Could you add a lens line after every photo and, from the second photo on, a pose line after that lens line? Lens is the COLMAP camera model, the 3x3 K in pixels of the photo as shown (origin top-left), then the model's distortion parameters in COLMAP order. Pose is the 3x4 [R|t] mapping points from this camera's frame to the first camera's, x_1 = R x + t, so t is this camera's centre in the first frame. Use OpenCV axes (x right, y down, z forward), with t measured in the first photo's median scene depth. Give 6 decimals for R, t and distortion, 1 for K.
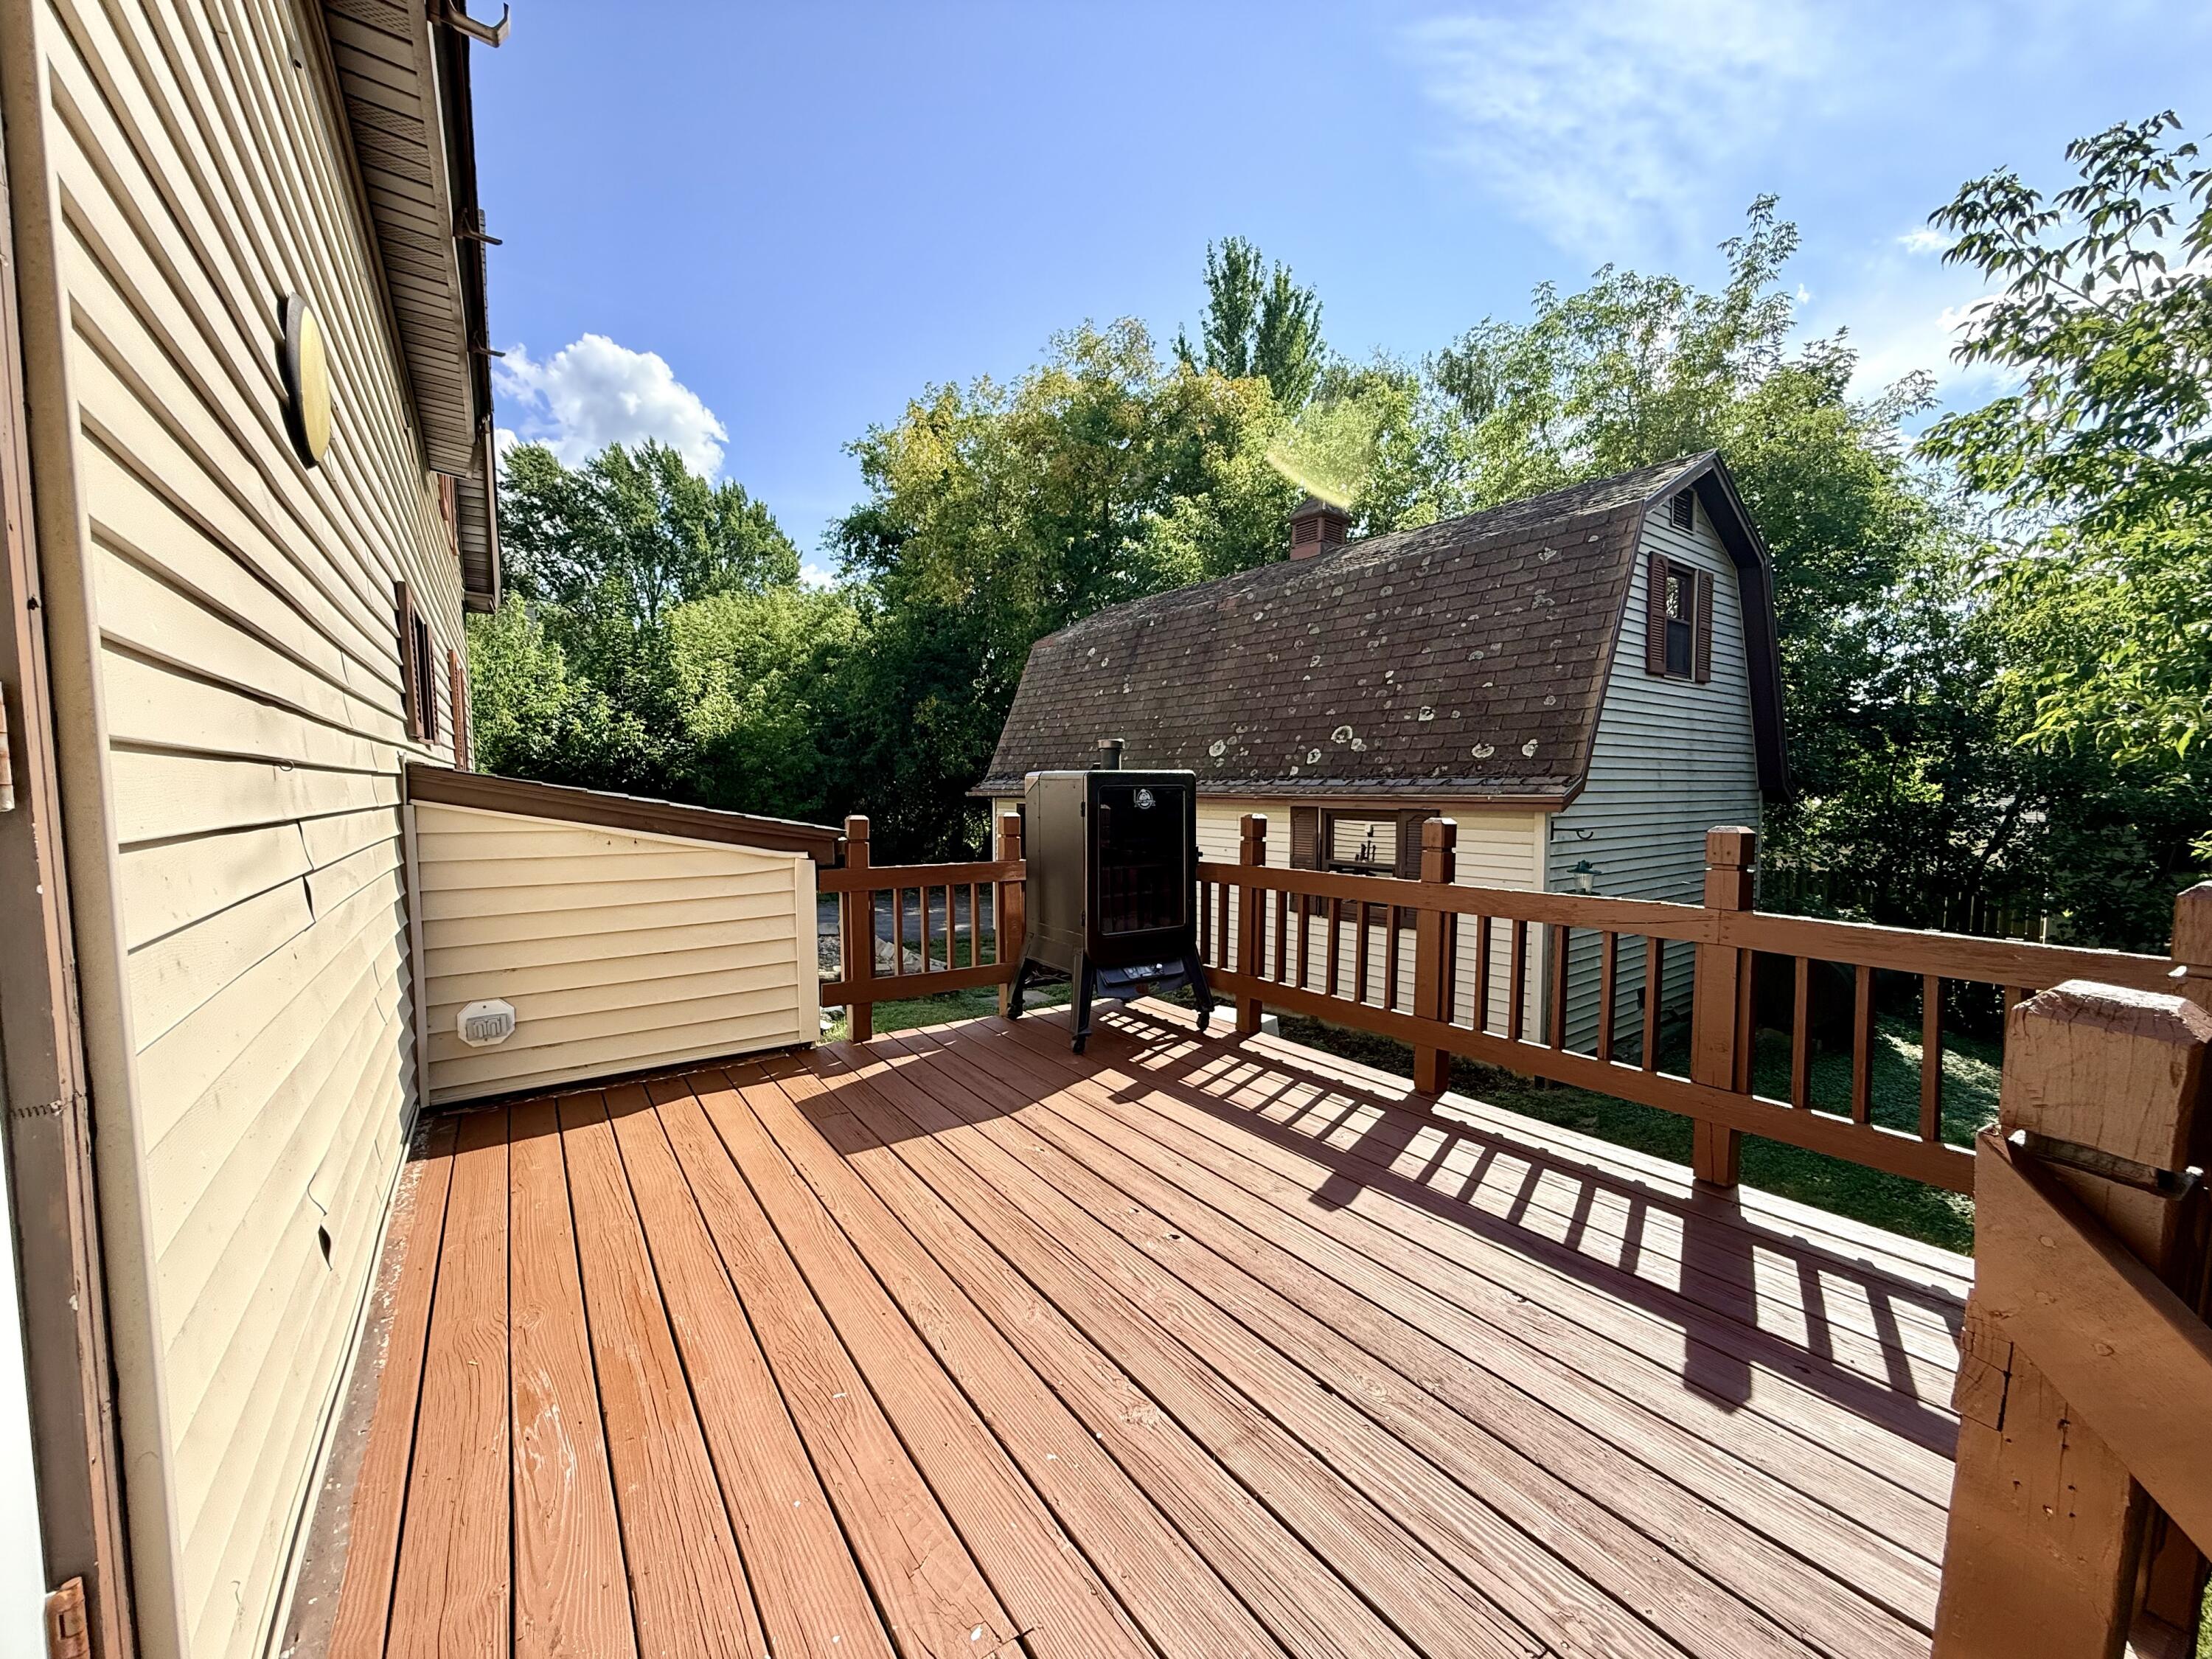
lens RADIAL K [[878.4, 0, 1101.2], [0, 878.4, 844.7], [0, 0, 1]] dist [-0.000249, 0.000087]
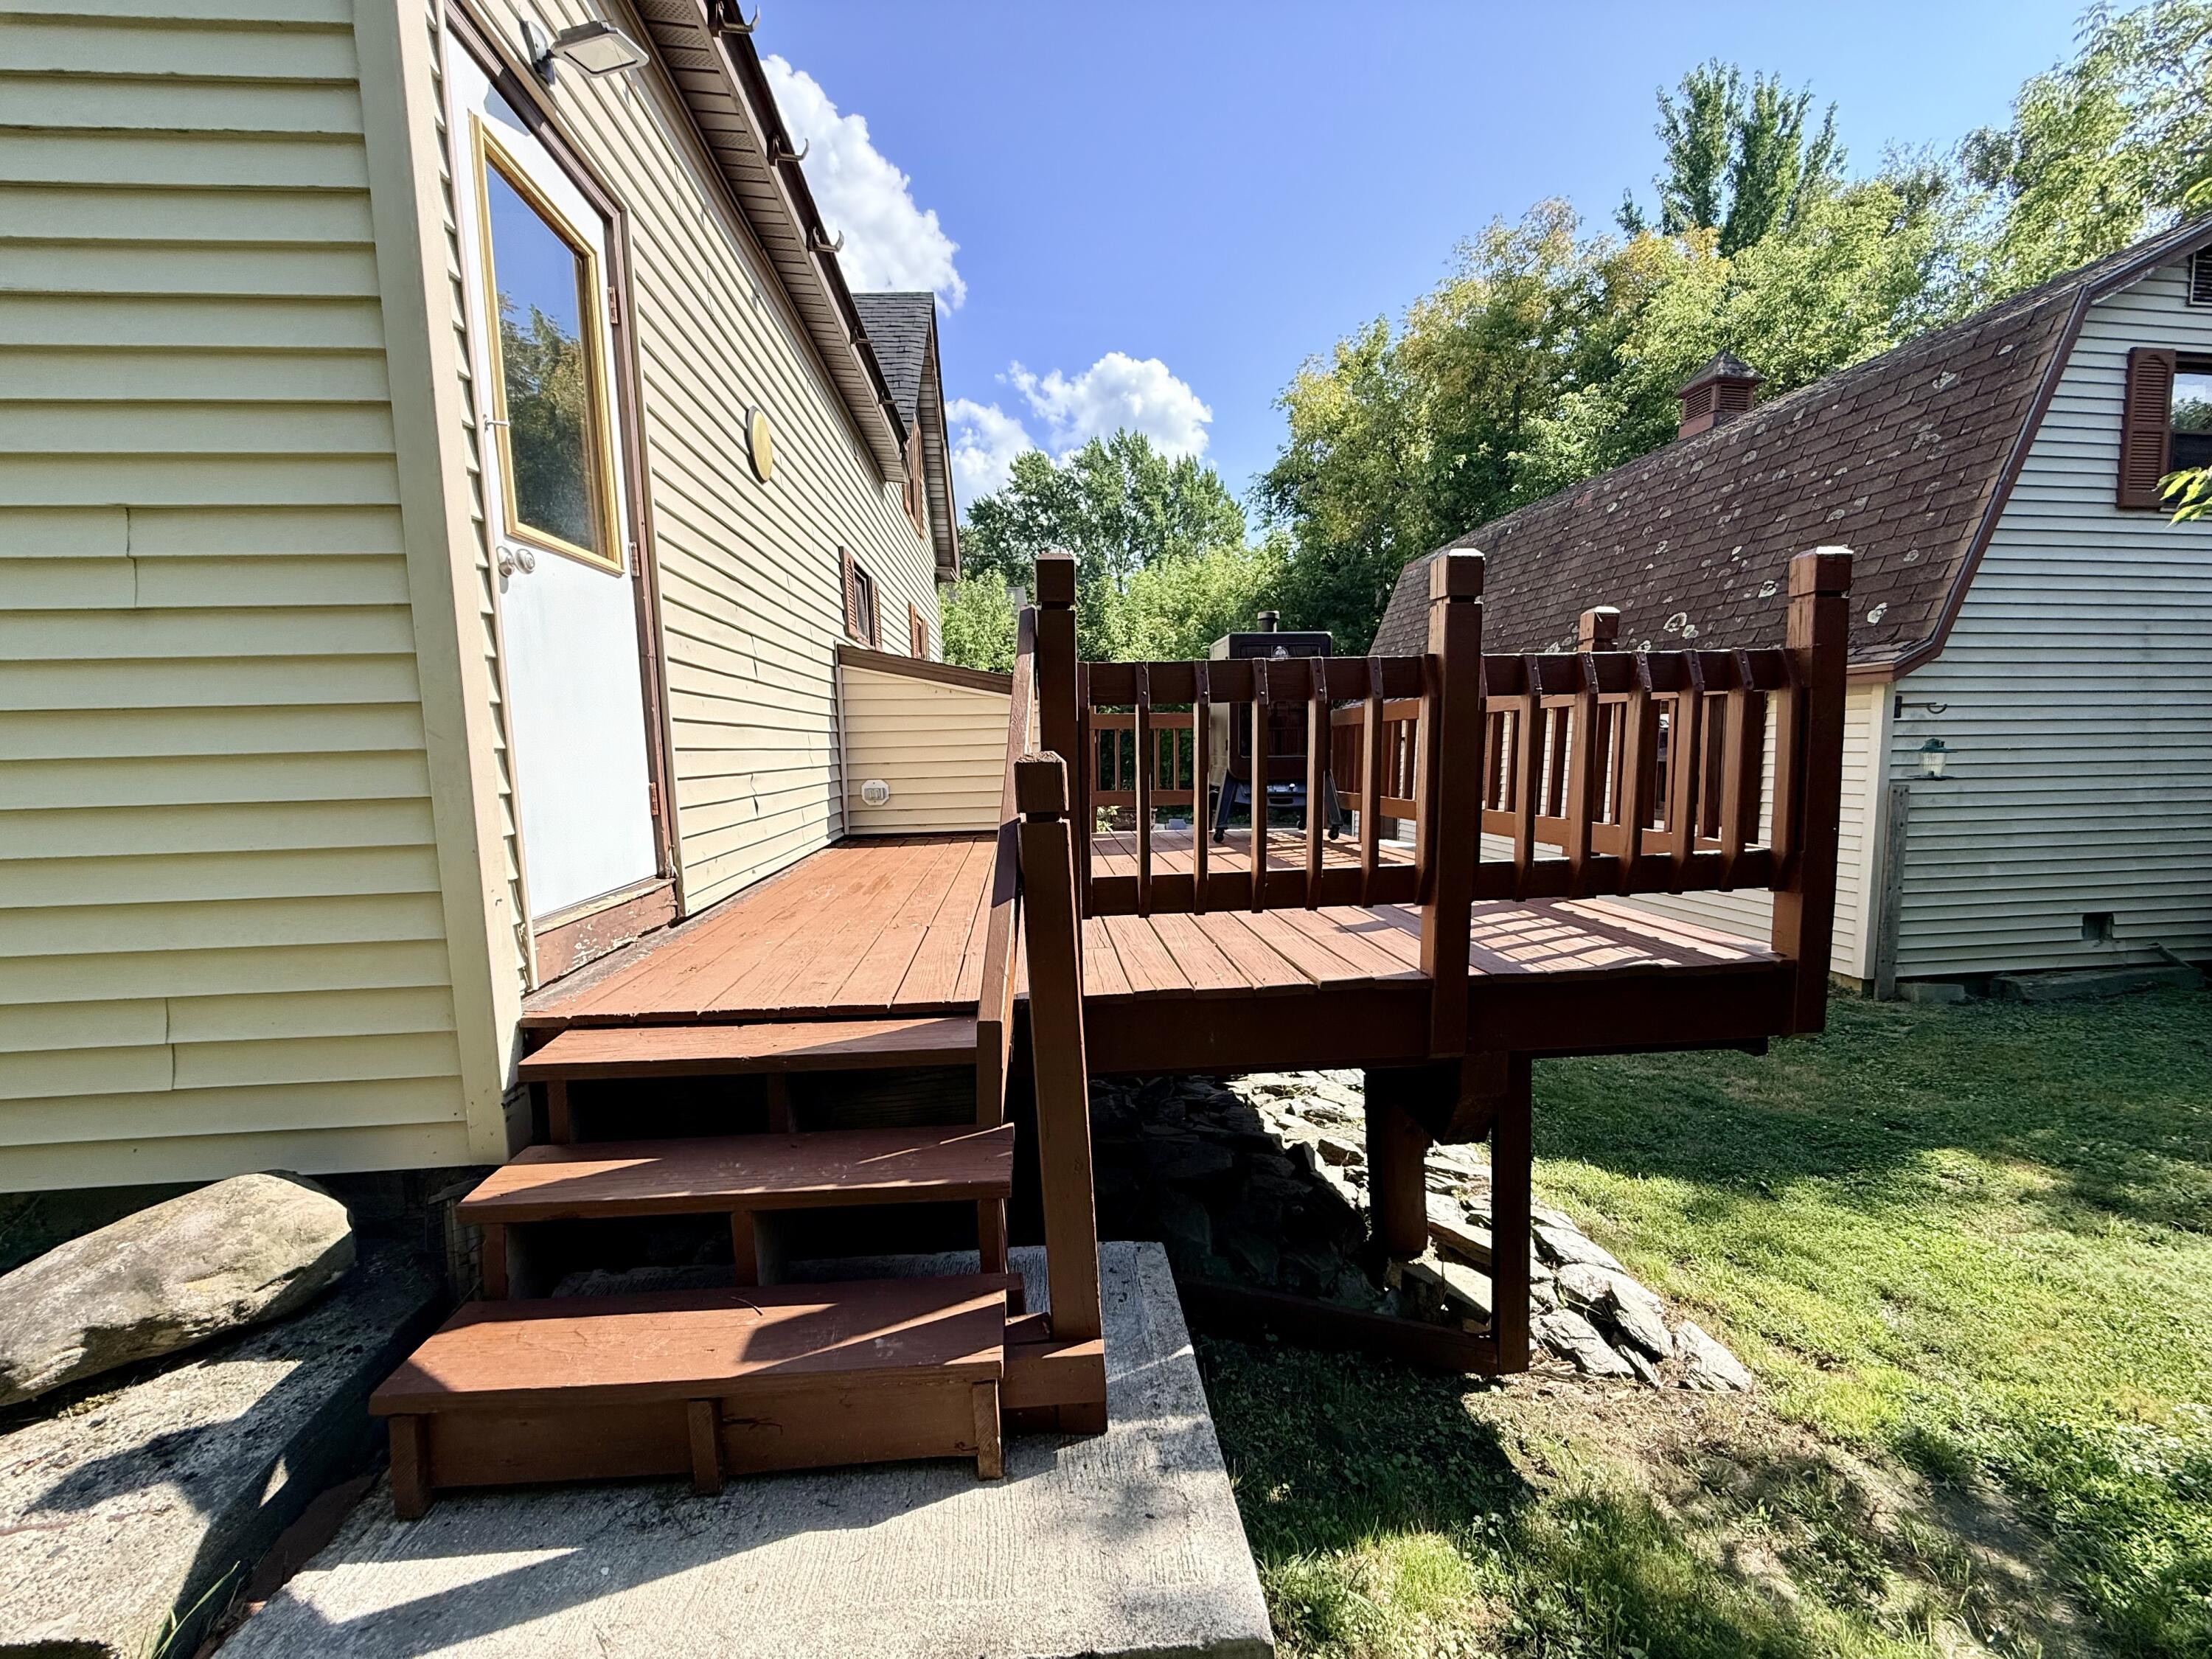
lens RADIAL K [[878.4, 0, 1101.2], [0, 878.4, 844.7], [0, 0, 1]] dist [-0.000249, 0.000087]
pose [[0.873483, 0.045732, -0.484703, 0.171429], [-0.022295, 0.998291, 0.054010, 0.061566], [0.486345, -0.036370, 0.873010, -0.100201]]
